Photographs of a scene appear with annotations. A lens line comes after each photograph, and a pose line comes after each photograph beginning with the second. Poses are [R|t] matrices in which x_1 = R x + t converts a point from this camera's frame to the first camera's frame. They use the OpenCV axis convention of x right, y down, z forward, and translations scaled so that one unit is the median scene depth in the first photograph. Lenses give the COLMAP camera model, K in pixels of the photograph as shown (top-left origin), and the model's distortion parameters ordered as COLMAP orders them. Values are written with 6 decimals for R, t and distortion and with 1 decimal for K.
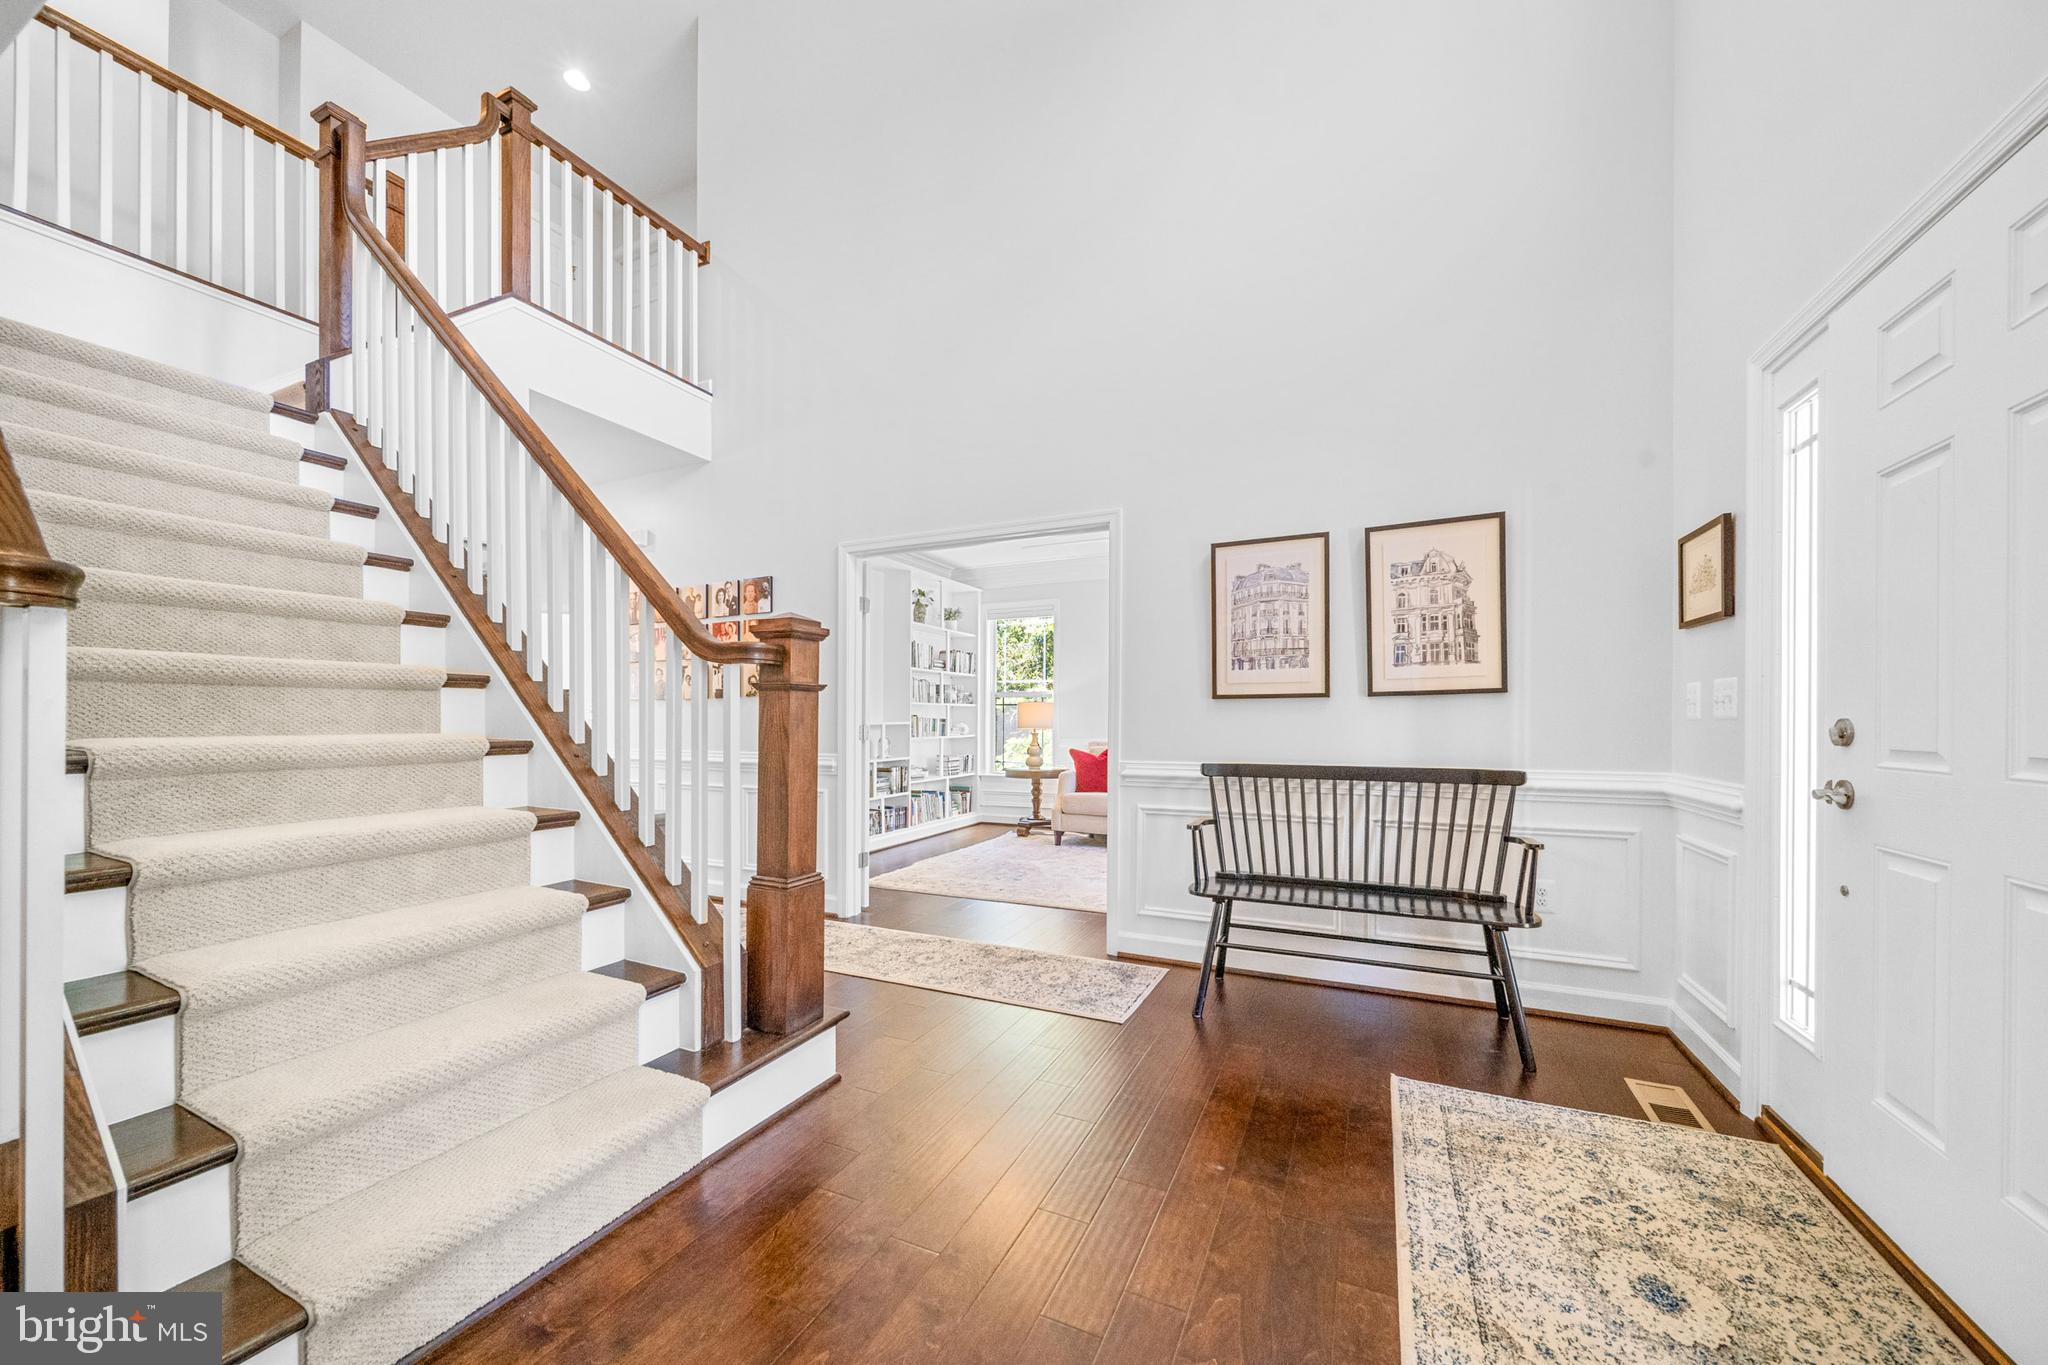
lens RADIAL K [[727.6, 0, 1035.0], [0, 727.6, 727.6], [0, 0, 1]] dist [0.000662, -0.001538]
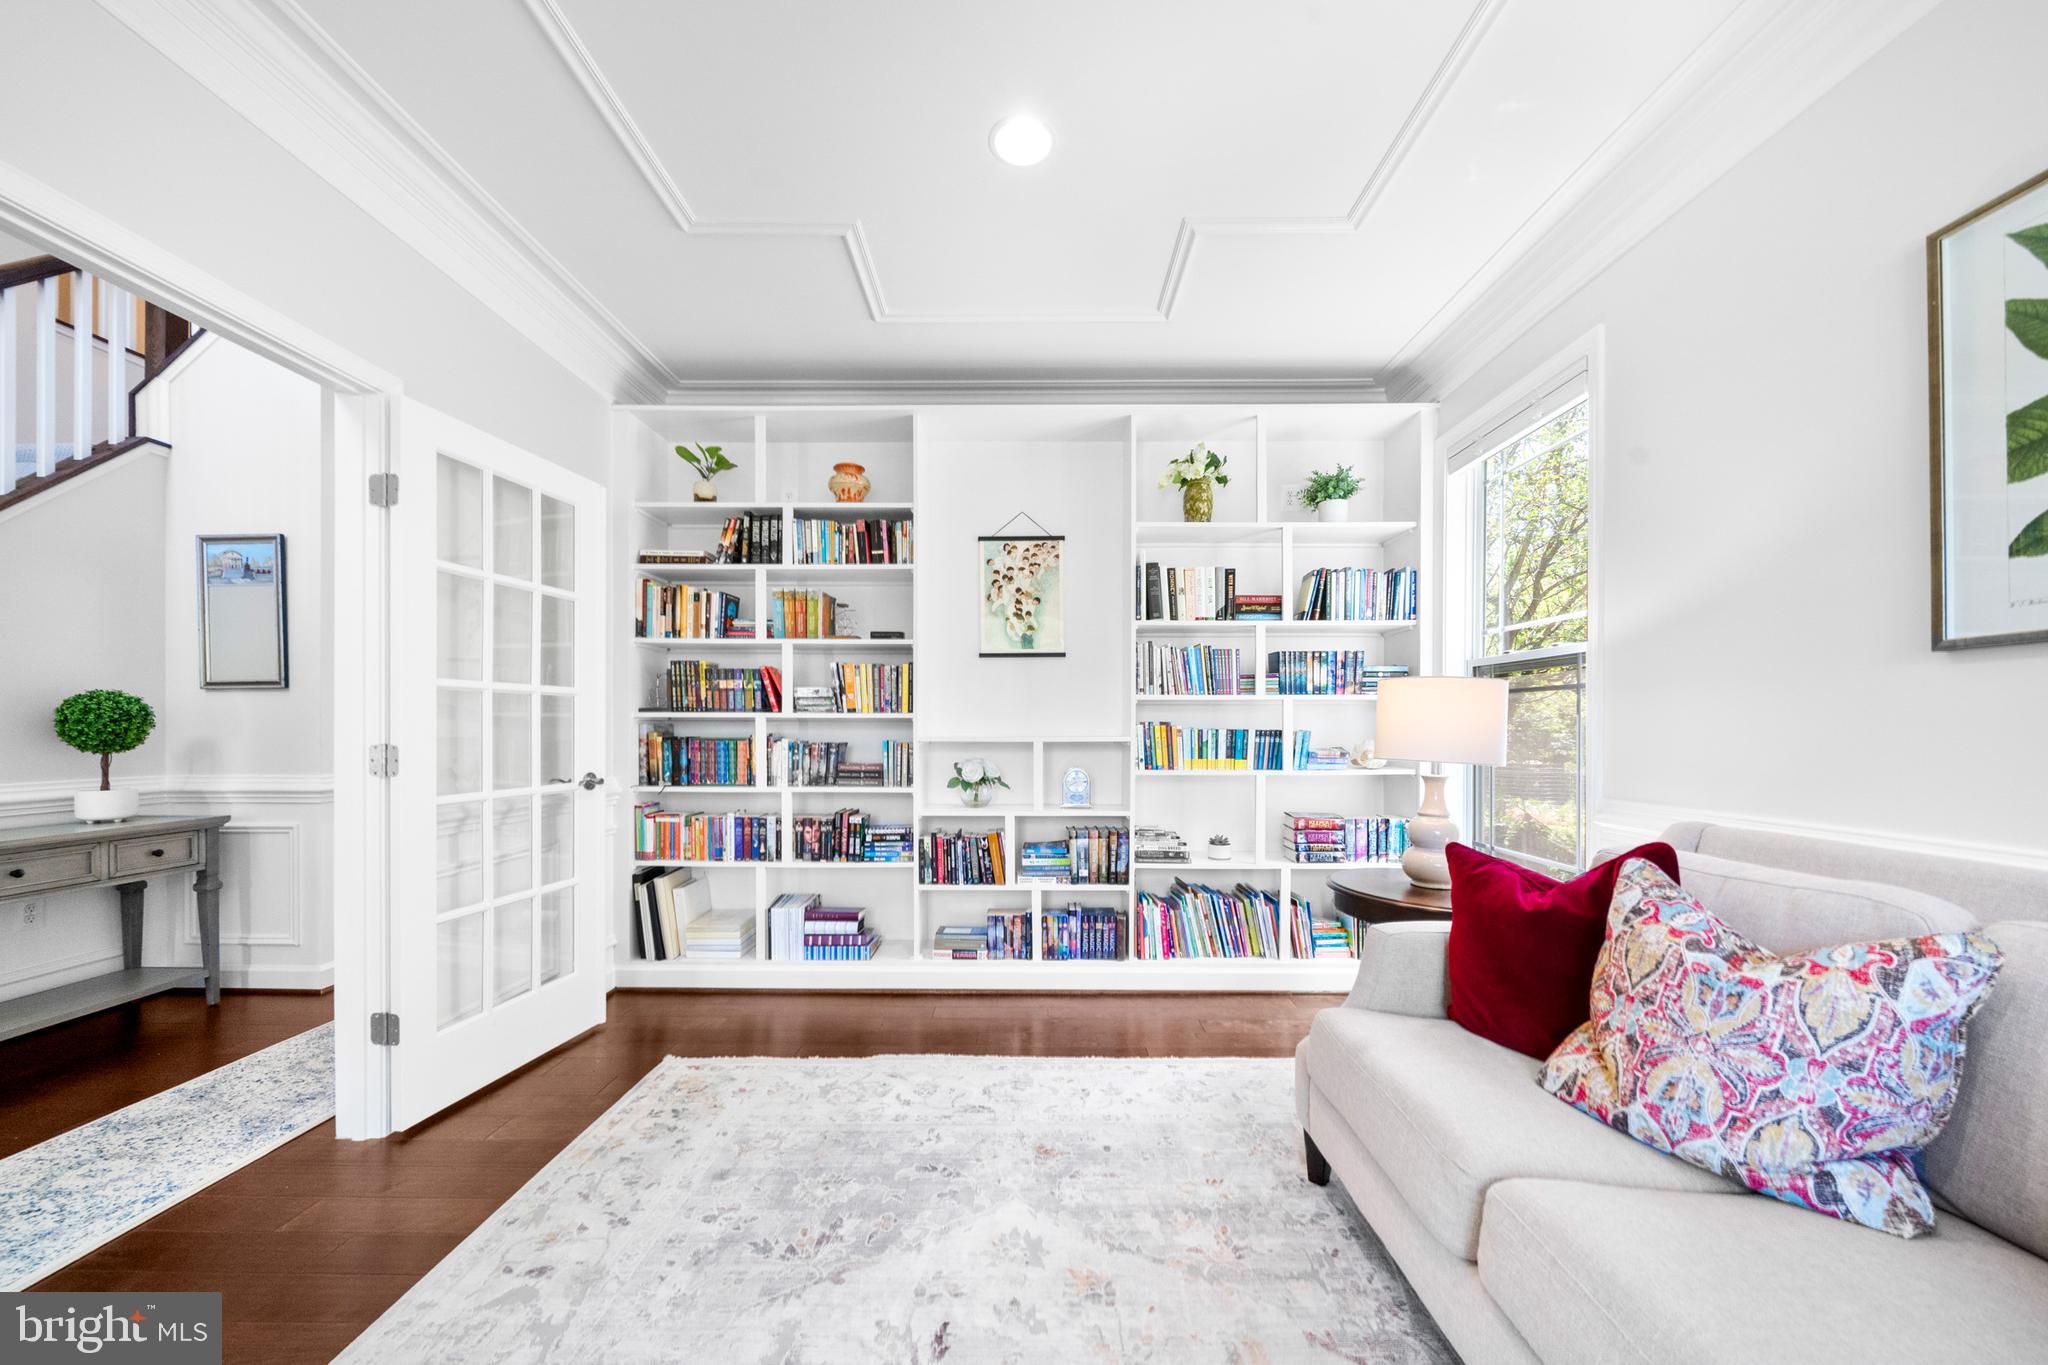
lens RADIAL K [[727.6, 0, 1035.0], [0, 727.6, 727.6], [0, 0, 1]] dist [0.000662, -0.001538]
pose [[0.414531, 0.002560, -0.910032, 0.225337], [-0.011898, 0.999926, -0.002607, -0.011403], [0.909958, 0.011909, 0.414530, 0.730238]]
